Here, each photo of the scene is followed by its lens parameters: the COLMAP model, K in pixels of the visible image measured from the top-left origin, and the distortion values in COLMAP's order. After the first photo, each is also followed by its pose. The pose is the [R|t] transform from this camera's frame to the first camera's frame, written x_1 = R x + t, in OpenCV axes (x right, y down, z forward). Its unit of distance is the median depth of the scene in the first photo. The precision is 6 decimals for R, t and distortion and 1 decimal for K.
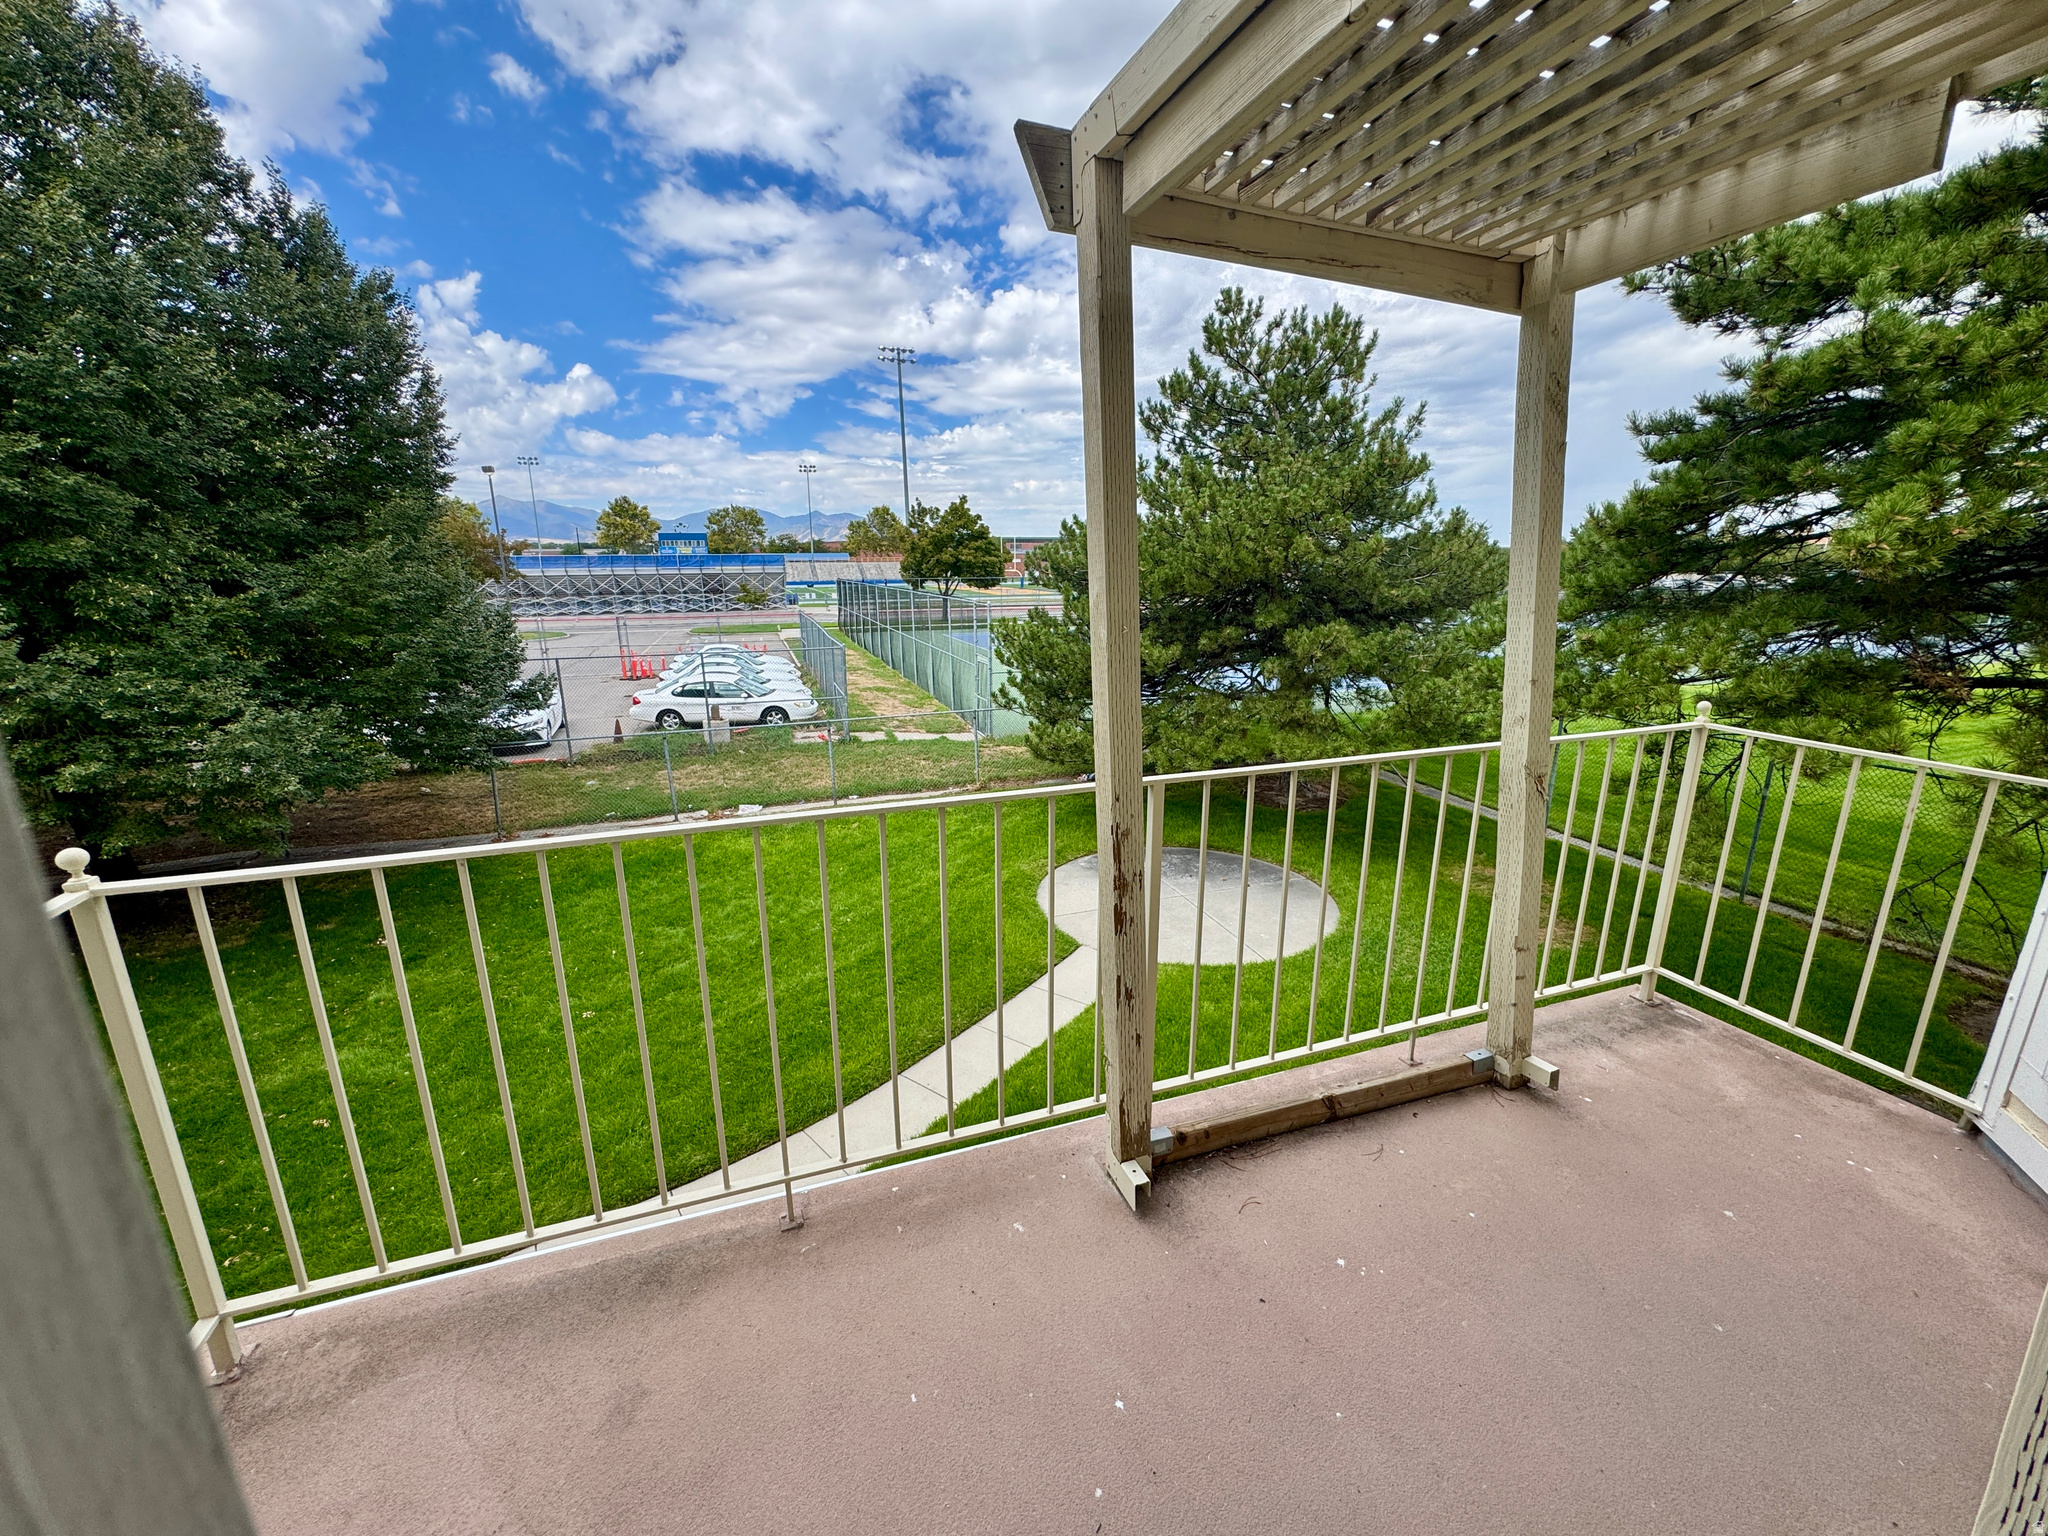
lens RADIAL K [[819.3, 0, 1025.8], [0, 819.3, 763.0], [0, 0, 1]] dist [-0.001520, -0.000647]
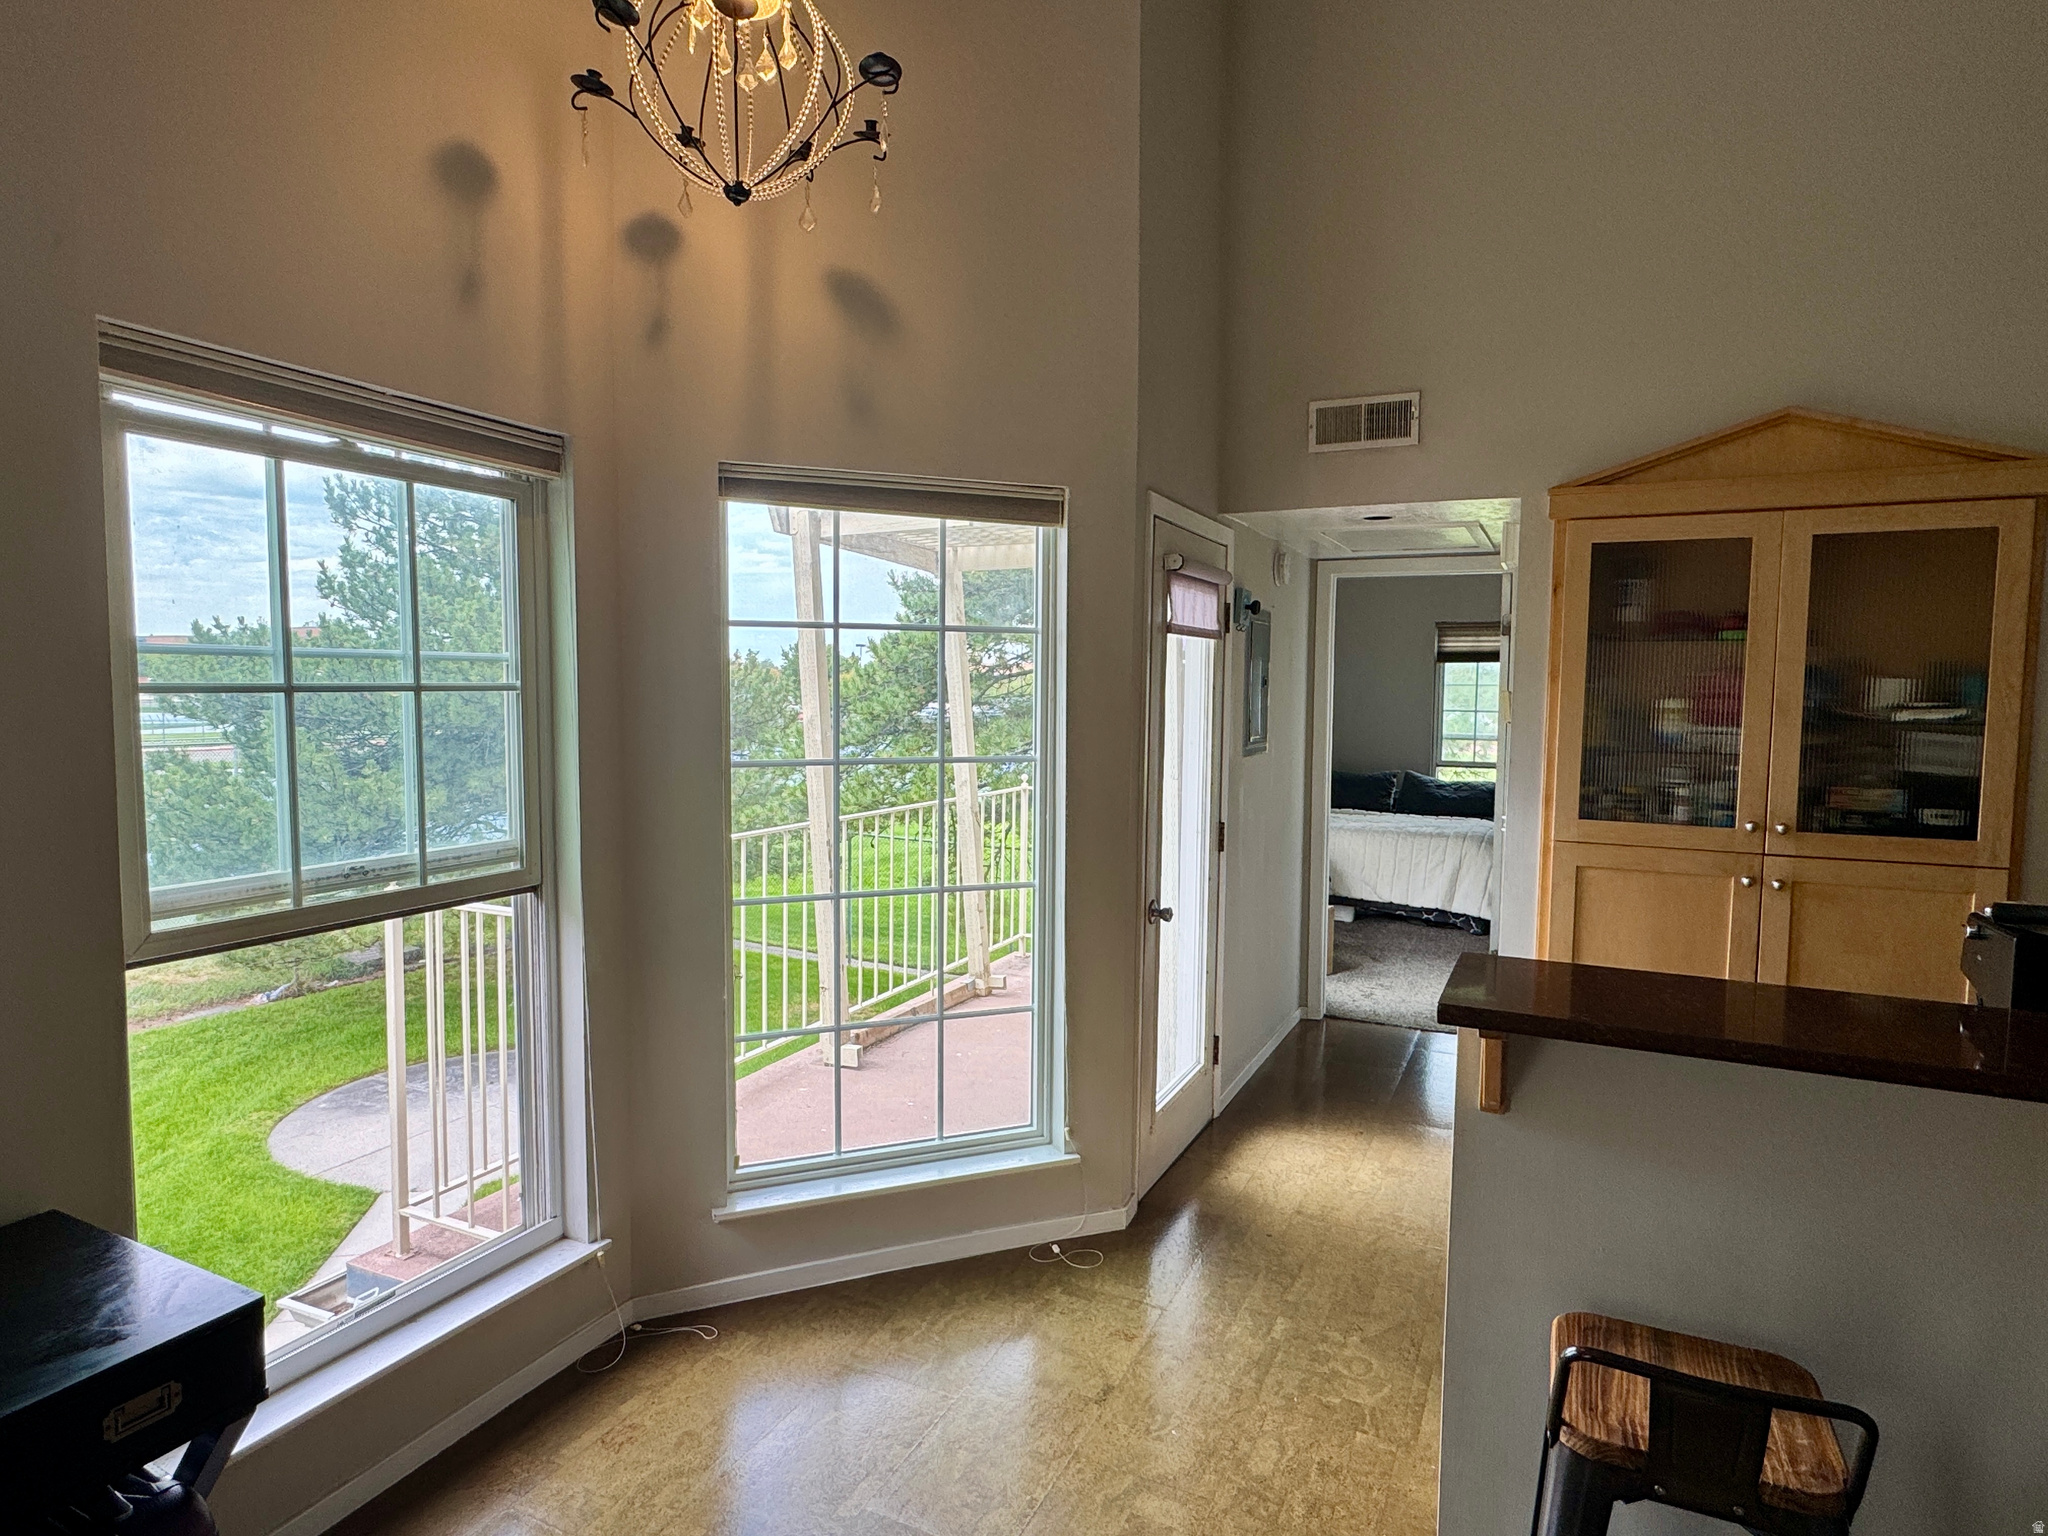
lens RADIAL K [[1158.6, 0, 1017.8], [0, 1158.6, 765.6], [0, 0, 1]] dist [-0.006393, 0.000103]
pose [[0.709826, -0.034818, 0.703516, -0.189362], [0.153611, 0.982390, -0.106369, 0.033925], [-0.687423, 0.183571, 0.702674, -0.151942]]
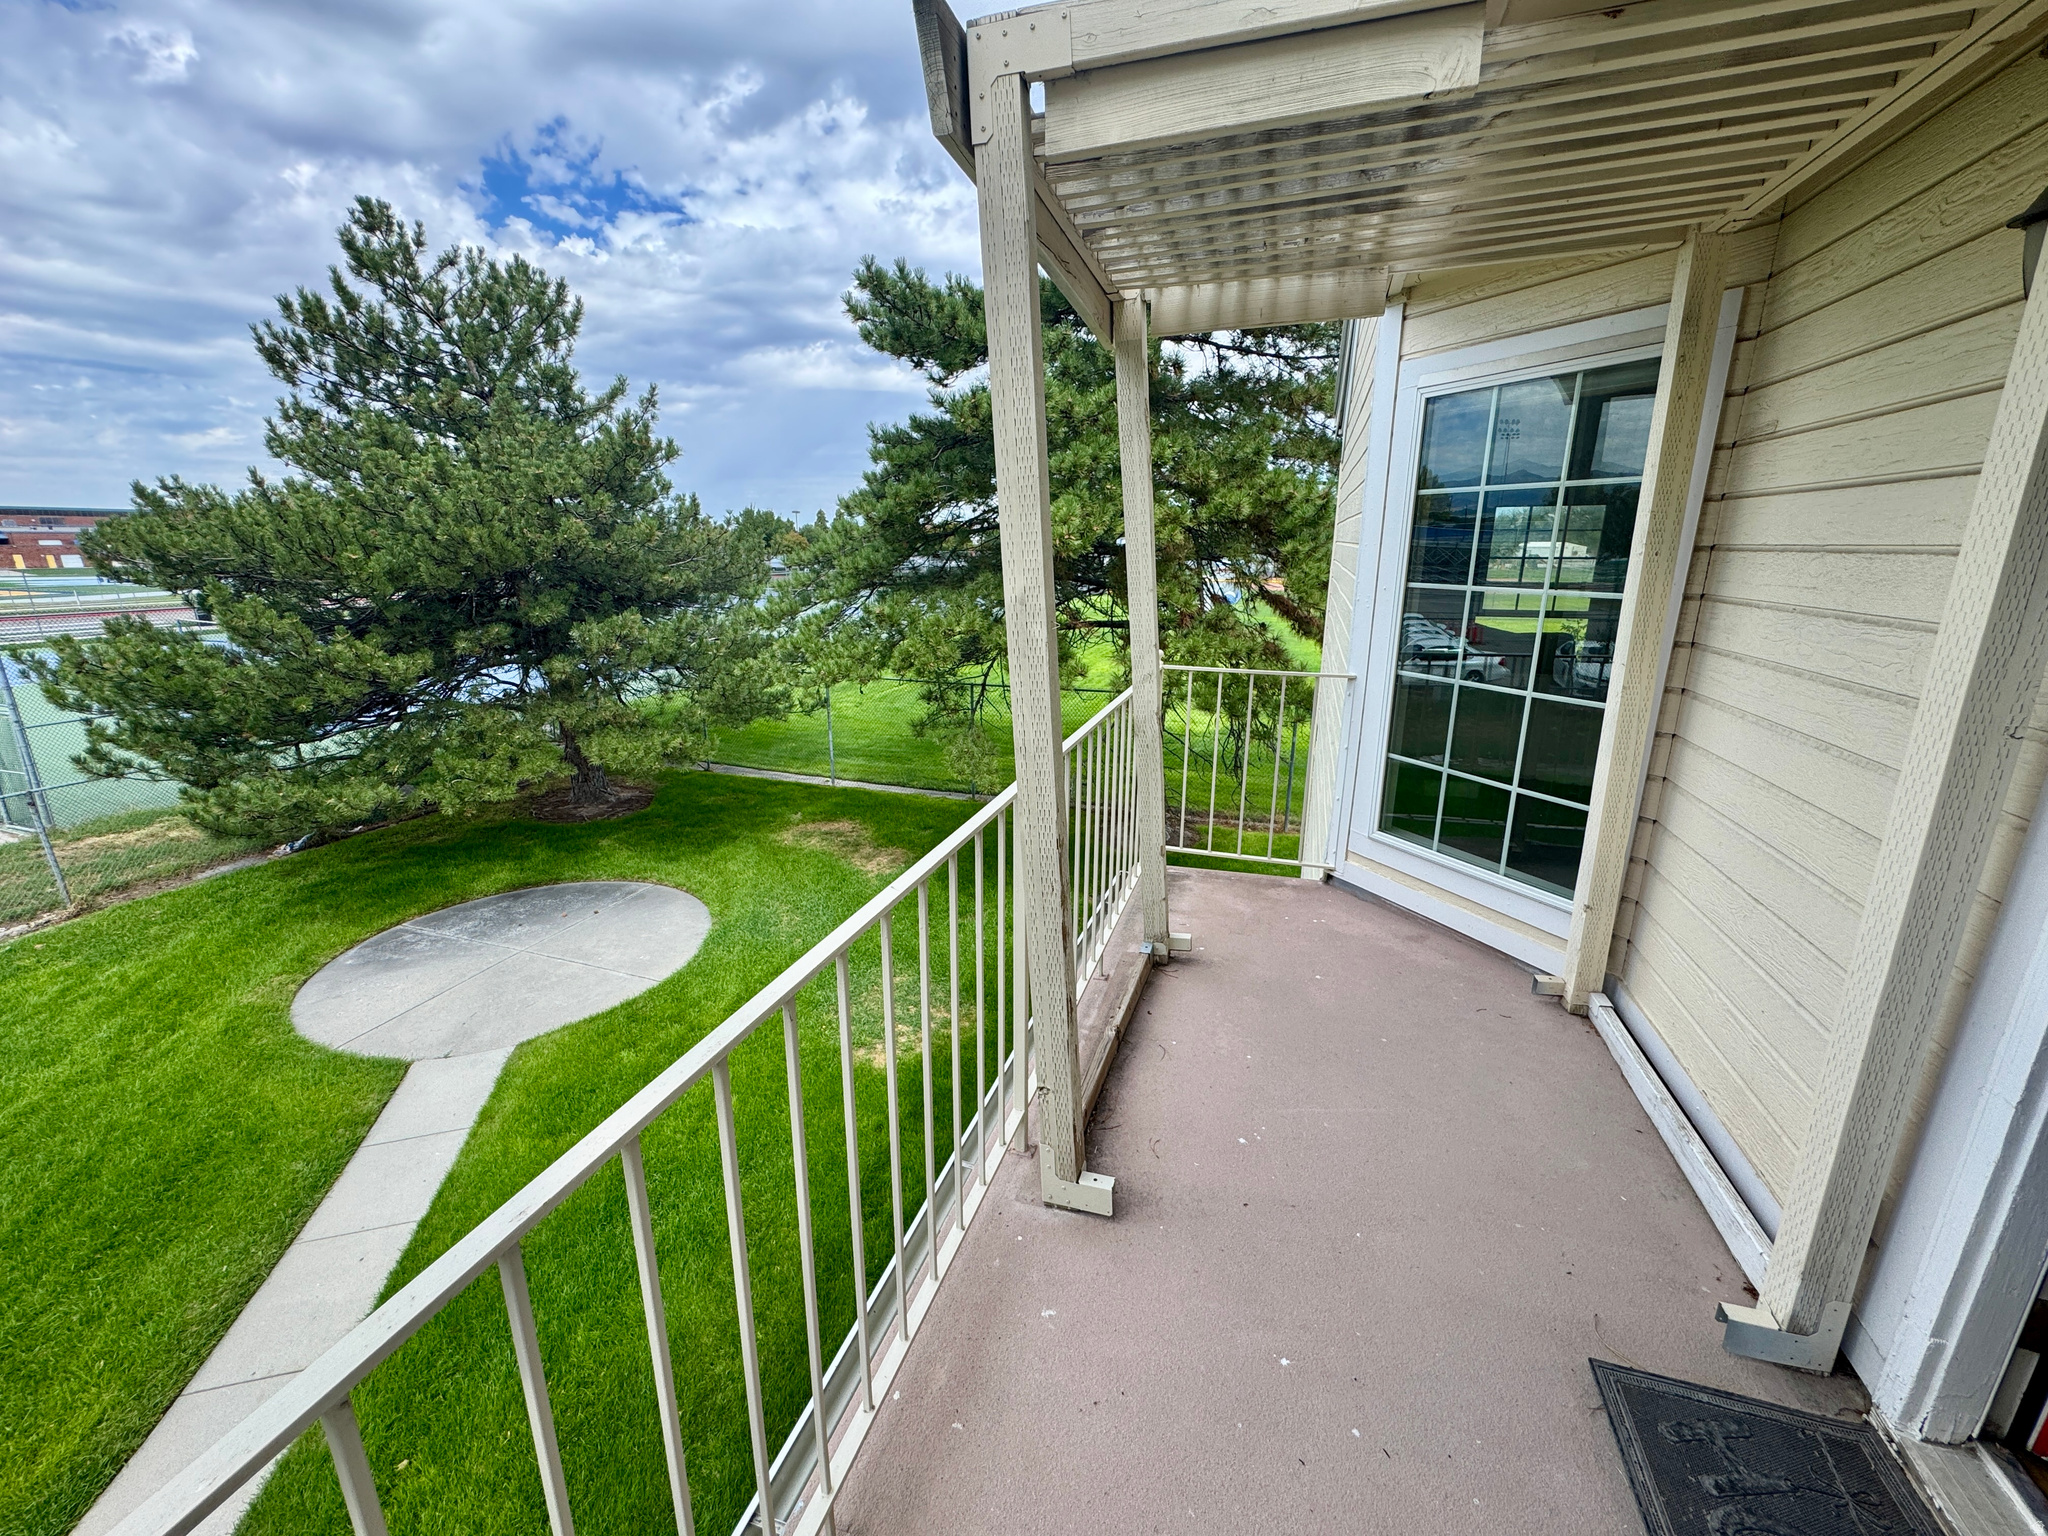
lens RADIAL K [[819.3, 0, 1021.0], [0, 819.3, 764.0], [0, 0, 1]] dist [-0.001520, -0.000647]
pose [[0.613278, -0.201118, 0.763833, -0.083538], [0.185918, 0.976626, 0.107874, -0.015991], [-0.767674, 0.075854, 0.636335, 0.060049]]
